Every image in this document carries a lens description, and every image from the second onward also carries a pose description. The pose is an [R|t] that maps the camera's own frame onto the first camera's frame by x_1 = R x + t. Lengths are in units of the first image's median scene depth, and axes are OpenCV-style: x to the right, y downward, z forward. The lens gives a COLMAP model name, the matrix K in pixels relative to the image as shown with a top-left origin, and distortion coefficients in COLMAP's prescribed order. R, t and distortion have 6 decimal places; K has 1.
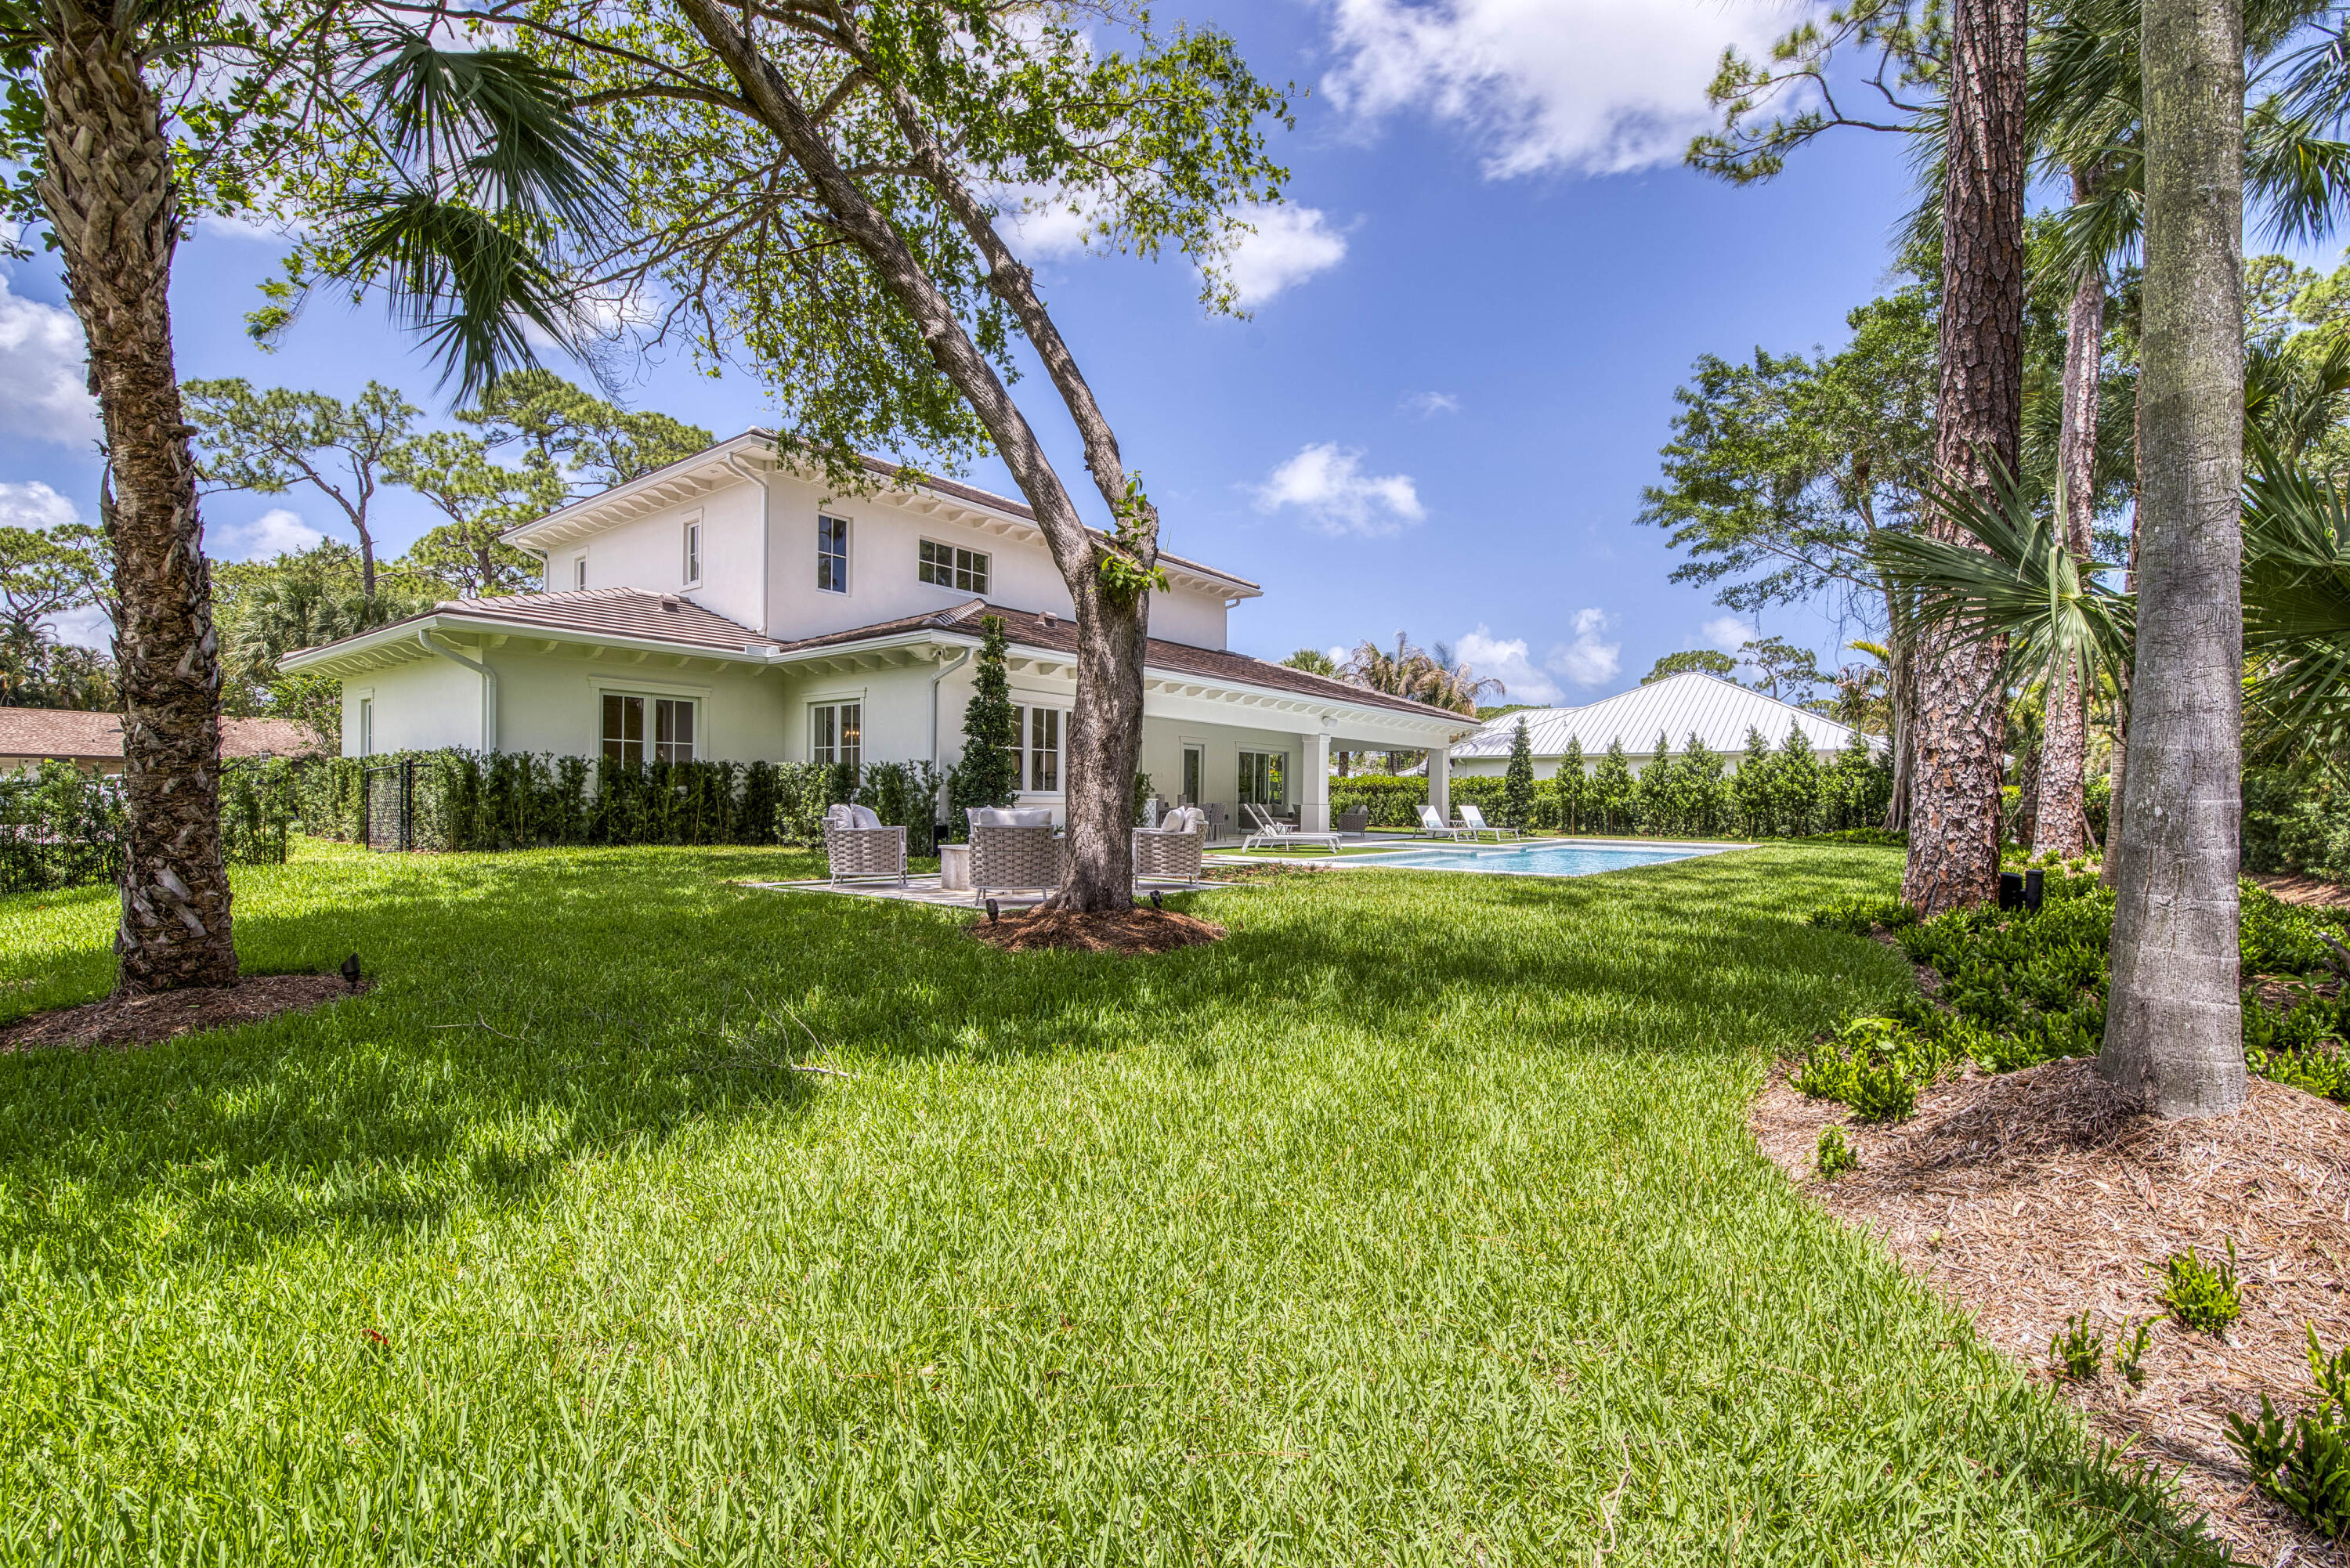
lens RADIAL K [[1018.0, 0, 1200.5], [0, 1018.0, 806.2], [0, 0, 1]] dist [-0.001768, -0.009568]
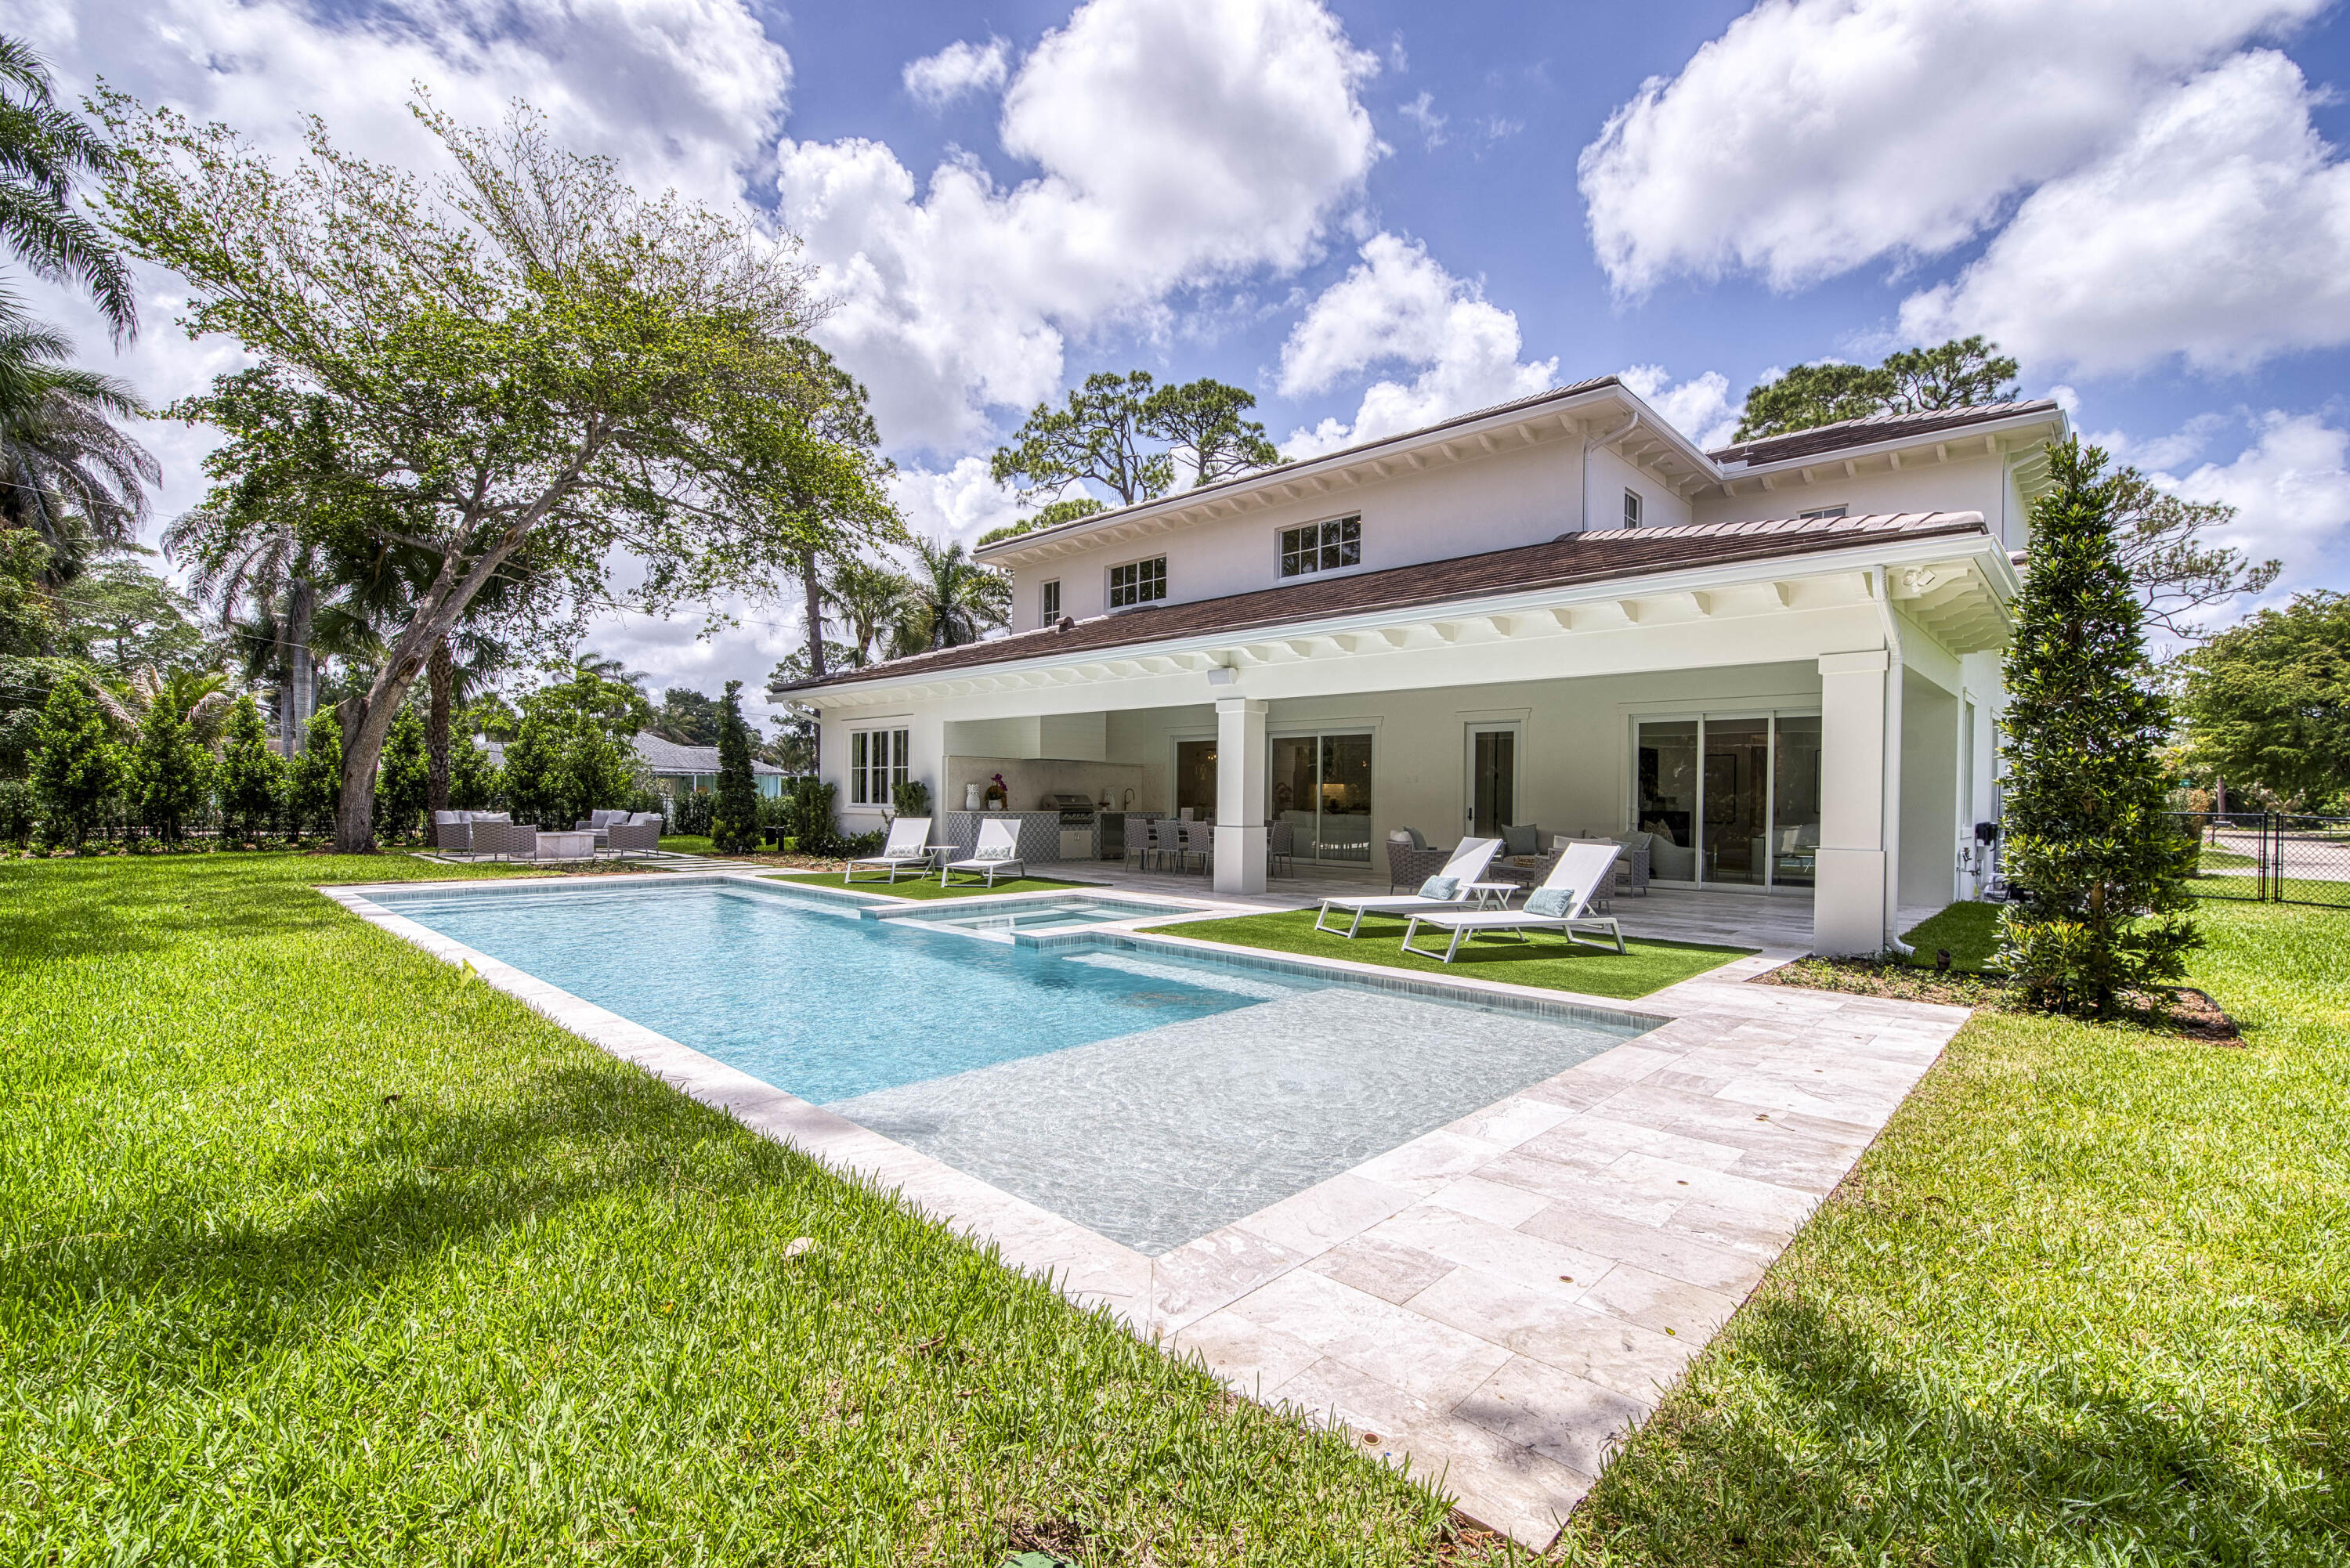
lens RADIAL K [[1018.0, 0, 1200.5], [0, 1018.0, 806.2], [0, 0, 1]] dist [-0.001768, -0.009568]
pose [[-0.089481, -0.004249, -0.995980, 0.619996], [-0.017958, 0.999835, -0.002652, -0.009777], [0.995827, 0.017648, -0.089542, 0.952240]]
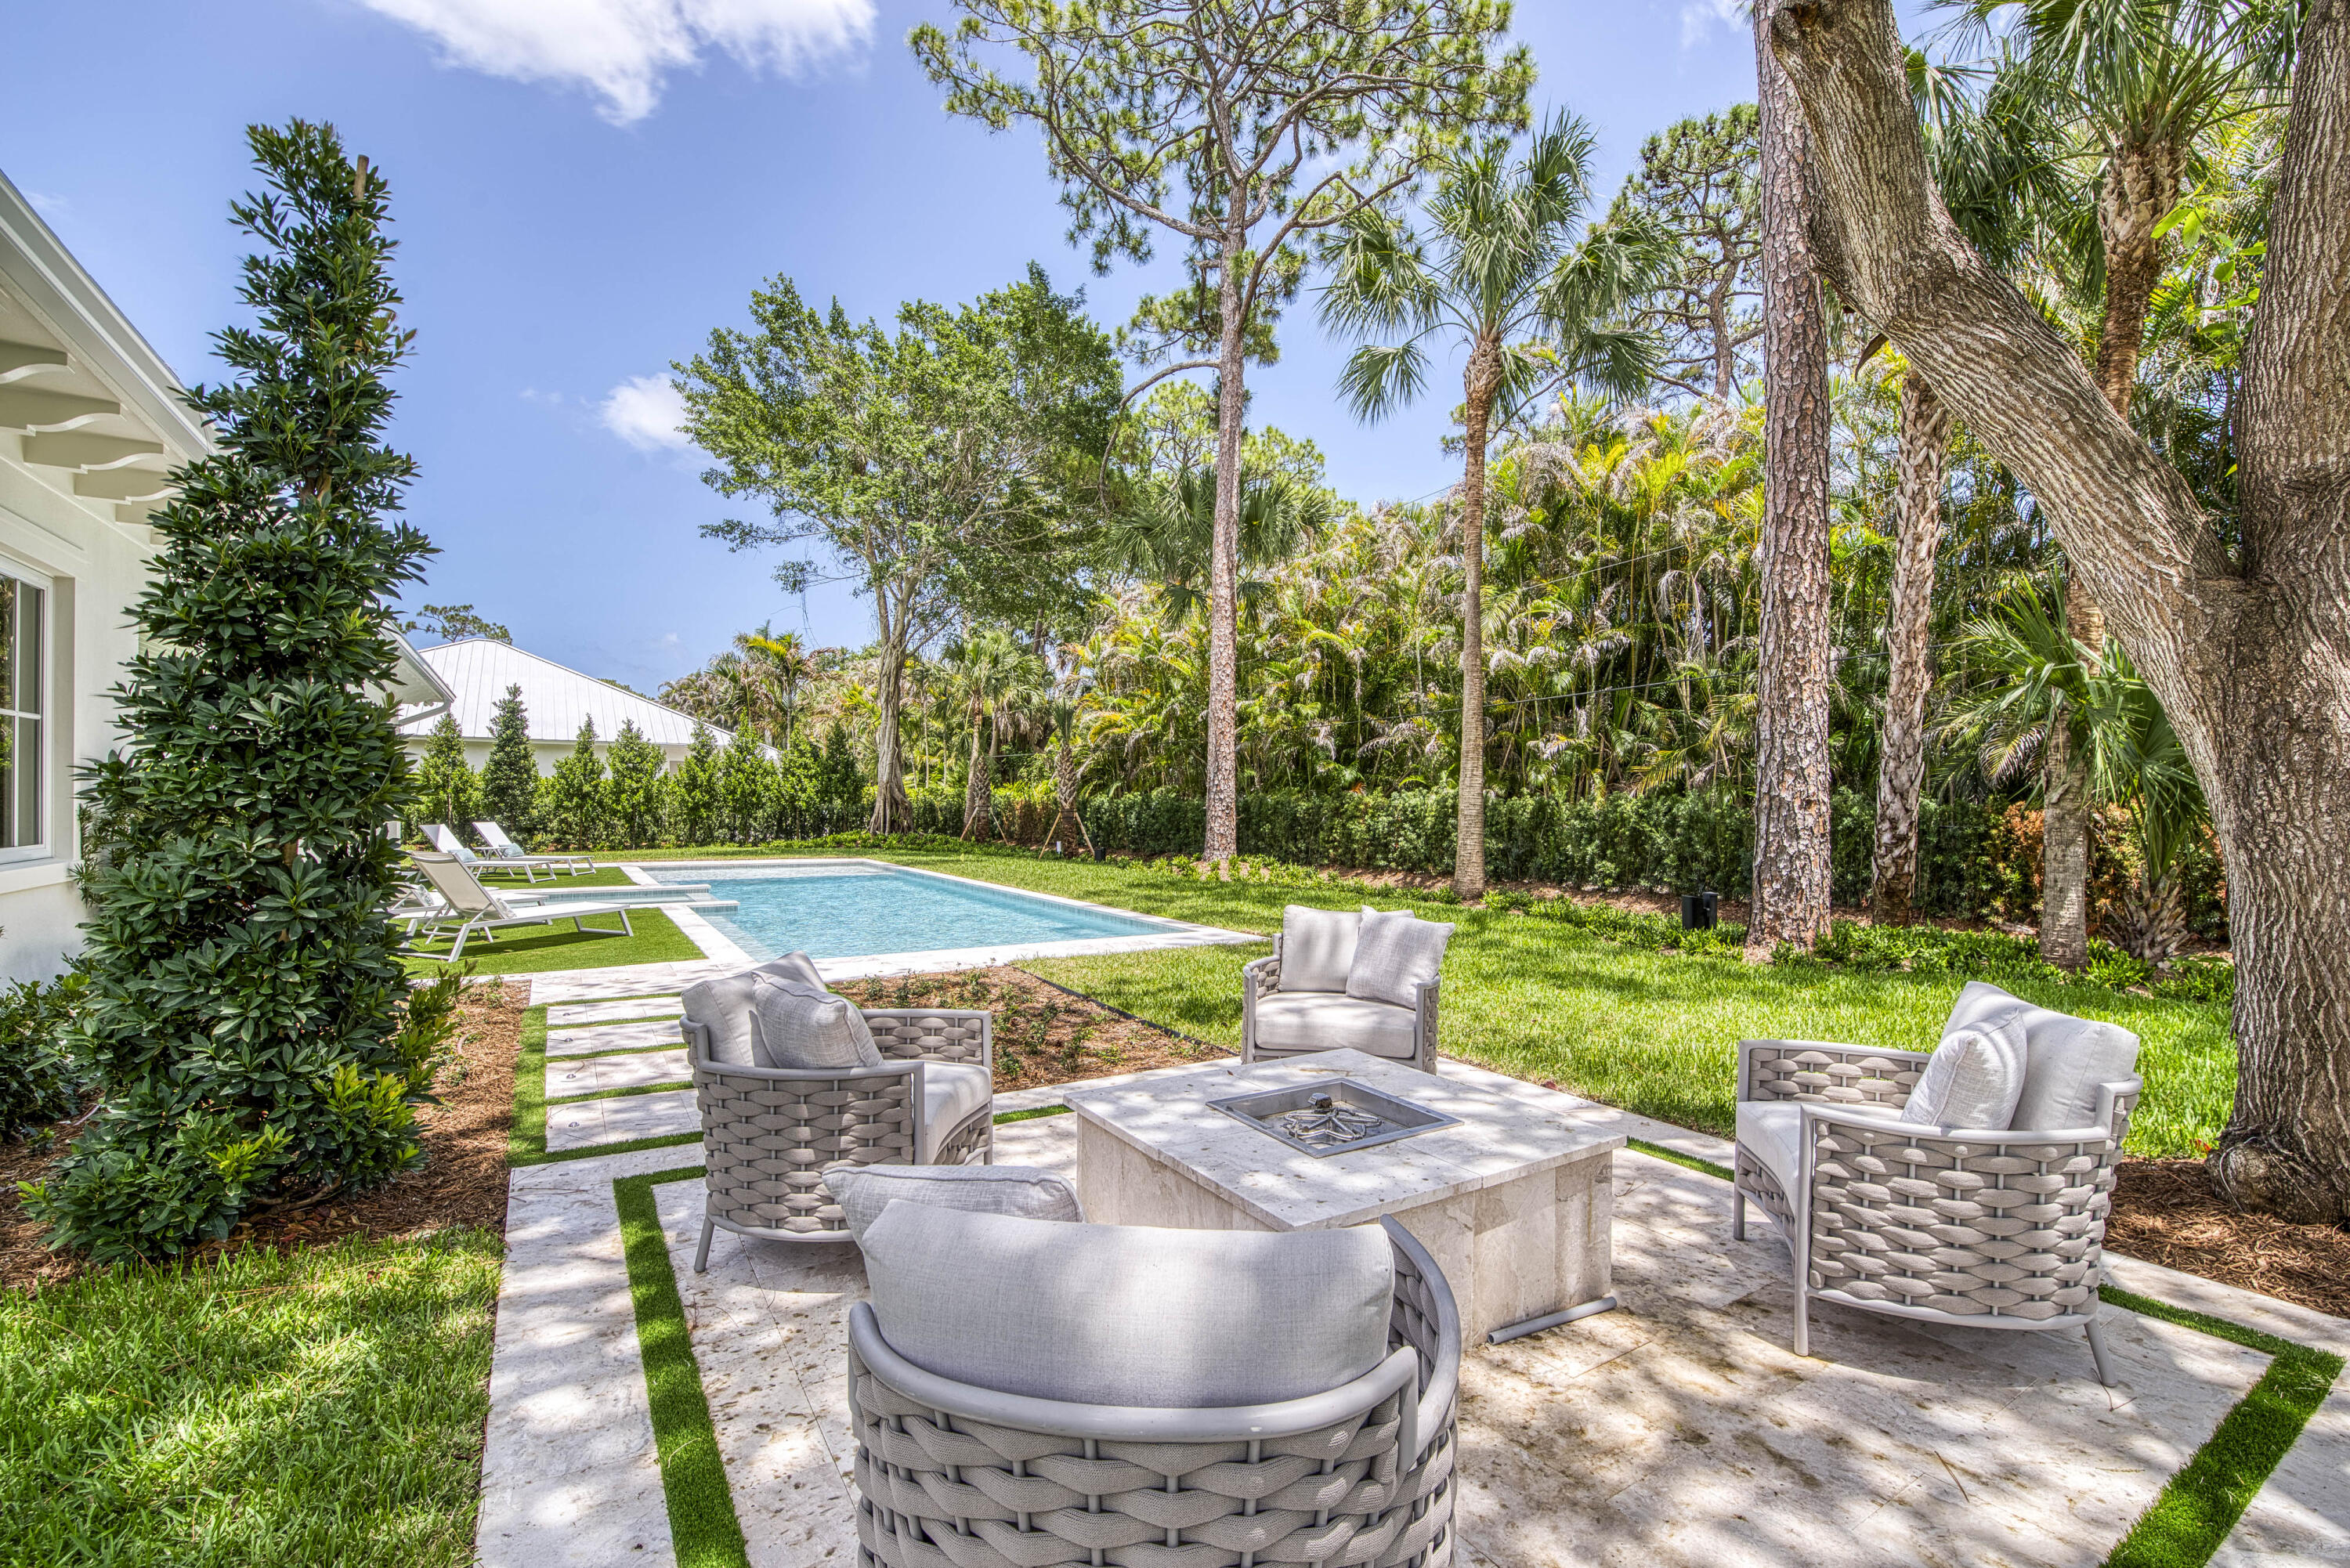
lens RADIAL K [[1018.0, 0, 1200.5], [0, 1018.0, 806.2], [0, 0, 1]] dist [-0.001768, -0.009568]
pose [[0.337623, -0.013422, 0.941186, -0.188888], [-0.000396, 0.999896, 0.014401, -0.020372], [-0.941281, -0.005235, 0.337582, 0.389147]]
